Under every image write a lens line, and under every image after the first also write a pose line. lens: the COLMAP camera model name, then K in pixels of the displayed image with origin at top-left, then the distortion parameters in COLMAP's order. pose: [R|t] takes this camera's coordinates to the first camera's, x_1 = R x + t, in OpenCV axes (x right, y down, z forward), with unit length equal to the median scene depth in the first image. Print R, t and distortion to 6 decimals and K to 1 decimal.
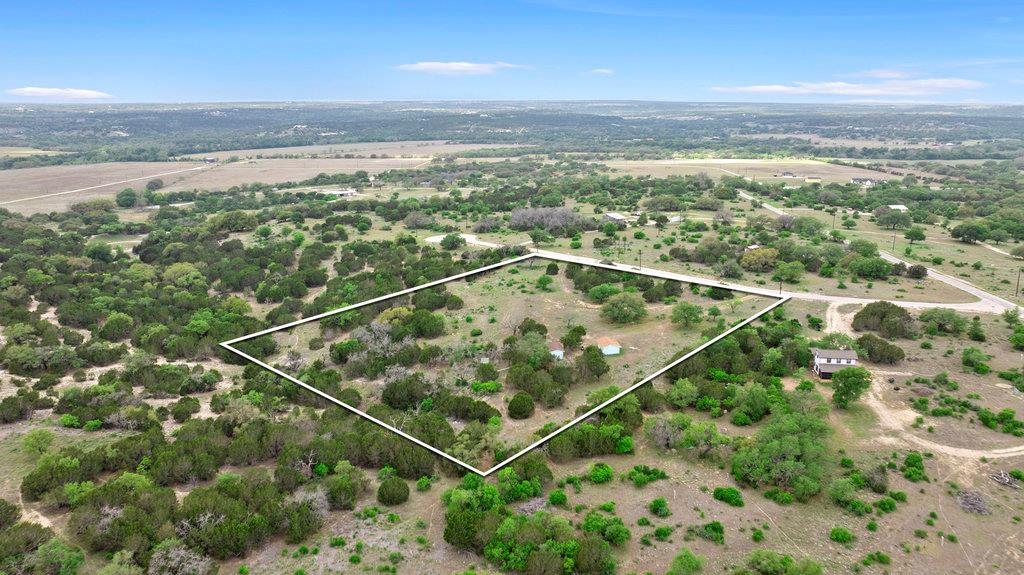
lens RADIAL K [[723.7, 0, 525.2], [0, 723.7, 287.0], [0, 0, 1]] dist [-0.014128, -0.007160]
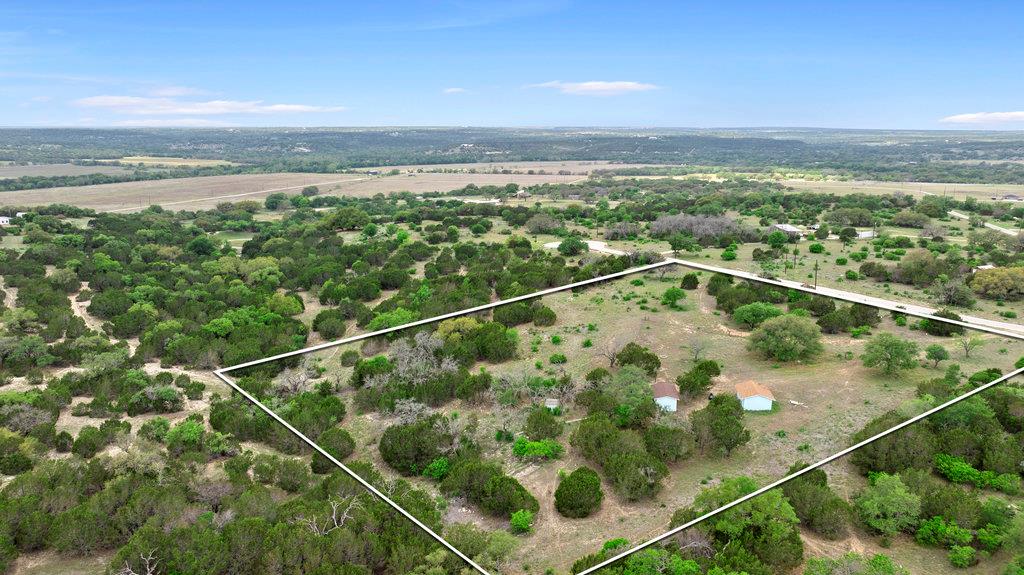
lens RADIAL K [[723.7, 0, 525.2], [0, 723.7, 287.0], [0, 0, 1]] dist [-0.014128, -0.007160]
pose [[0.972985, 0.050767, -0.225217, 0.034277], [-0.059069, 0.997795, -0.030271, 0.010822], [0.223183, 0.042757, 0.973838, 0.203090]]
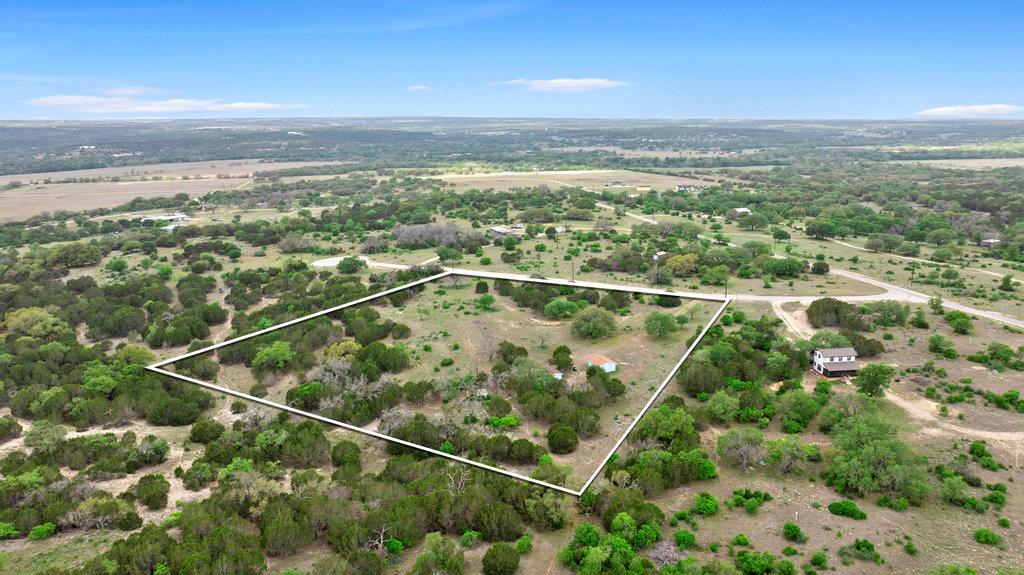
lens RADIAL K [[716.8, 0, 517.5], [0, 716.8, 286.9], [0, 0, 1]] dist [-0.035435, 0.035097]
pose [[0.966328, -0.063620, 0.249324, -0.128671], [0.068381, 0.997604, -0.010469, -0.010264], [-0.248061, 0.027166, 0.968363, 0.062694]]
